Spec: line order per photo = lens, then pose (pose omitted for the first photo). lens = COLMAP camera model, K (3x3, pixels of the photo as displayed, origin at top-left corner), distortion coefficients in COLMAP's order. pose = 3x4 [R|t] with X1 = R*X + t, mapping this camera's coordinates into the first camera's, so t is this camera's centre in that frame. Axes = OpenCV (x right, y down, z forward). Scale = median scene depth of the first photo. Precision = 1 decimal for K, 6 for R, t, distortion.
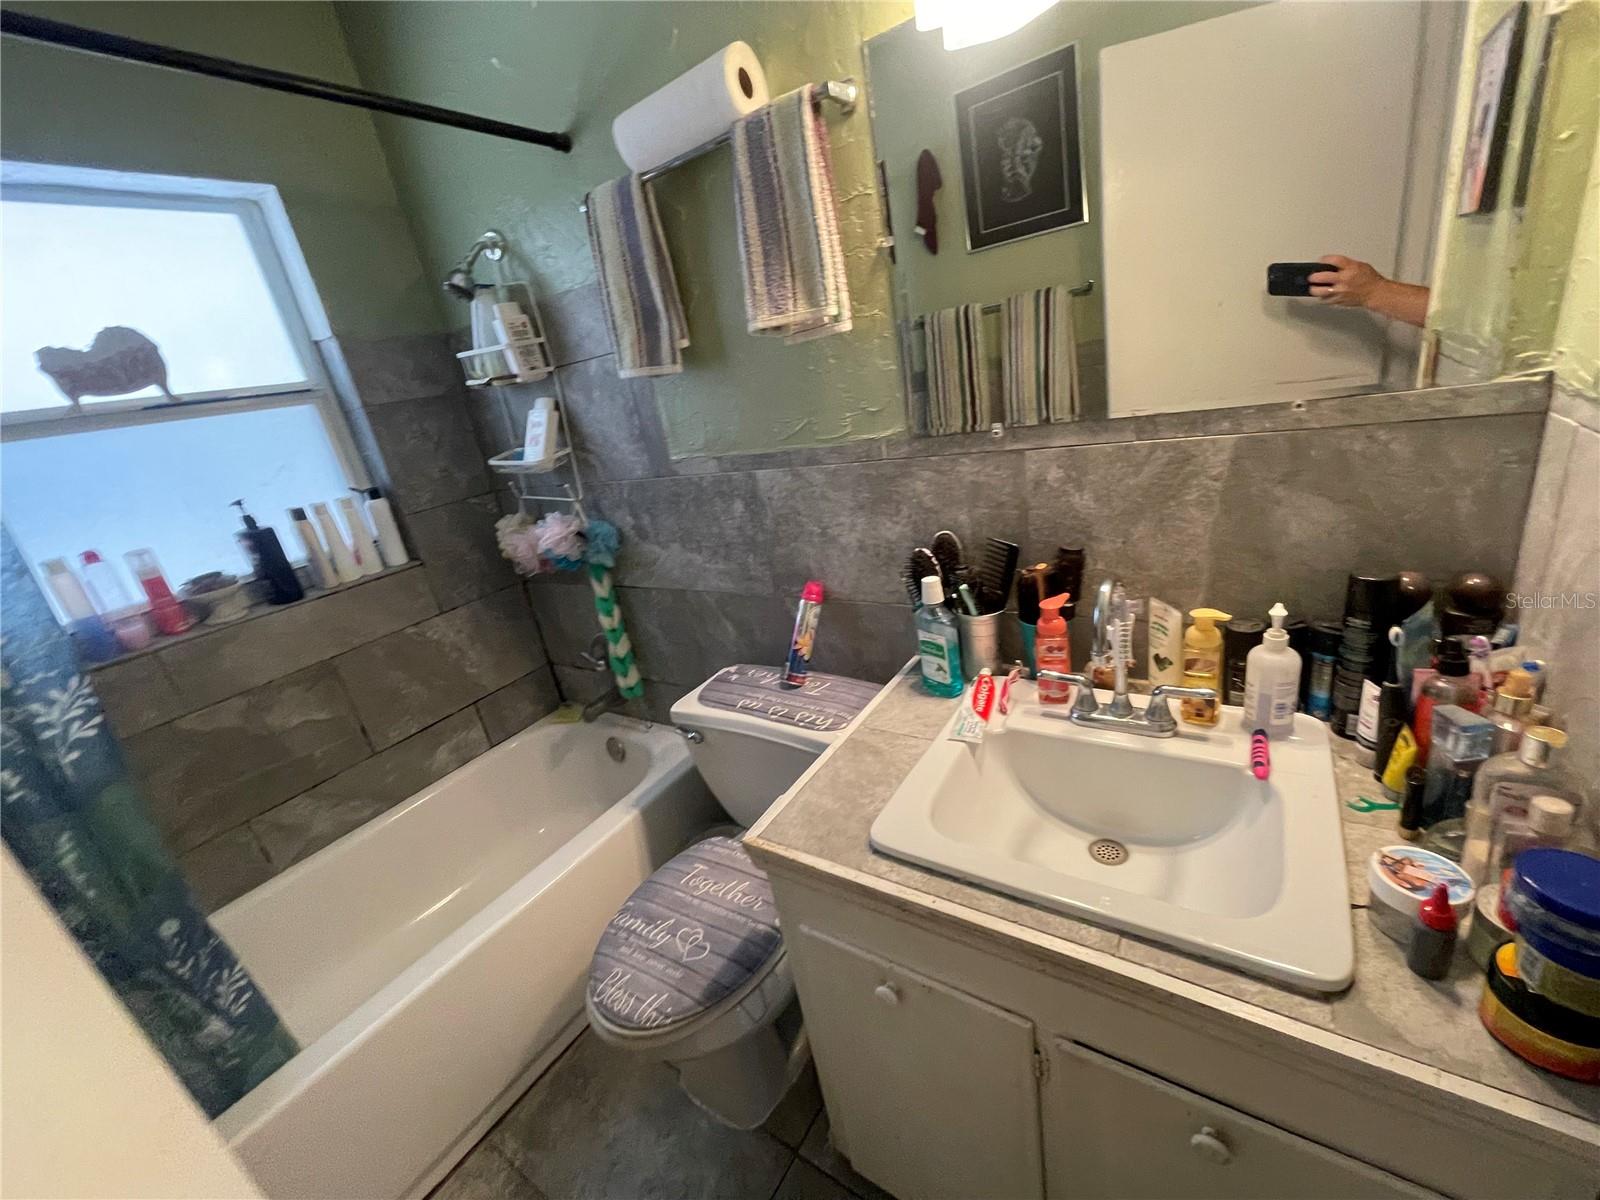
lens RADIAL K [[645.4, 0, 800.5], [0, 645.4, 611.9], [0, 0, 1]] dist [-0.002917, 0.001224]
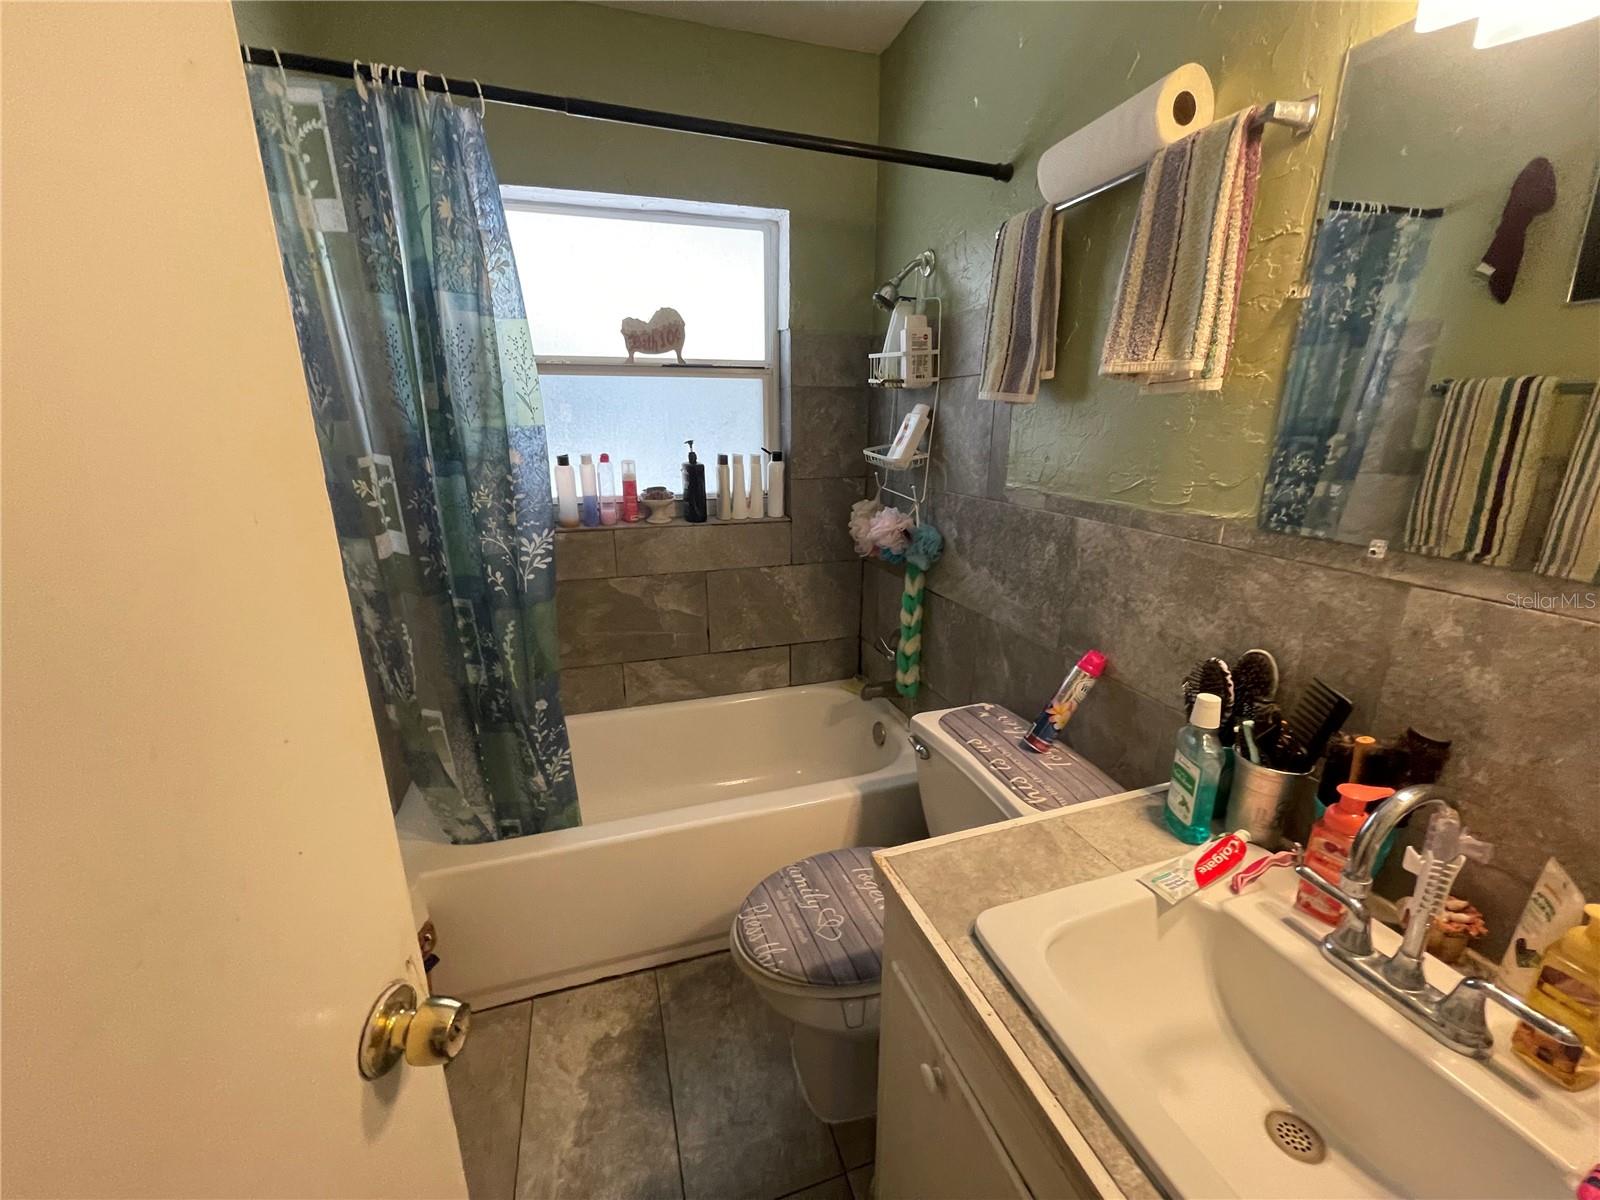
lens RADIAL K [[645.4, 0, 797.5], [0, 645.4, 612.7], [0, 0, 1]] dist [-0.002917, 0.001224]
pose [[0.778442, 0.335897, -0.530284, 0.162908], [-0.340772, 0.935595, 0.092390, -0.041416], [0.527165, 0.108786, 0.842771, 0.017760]]
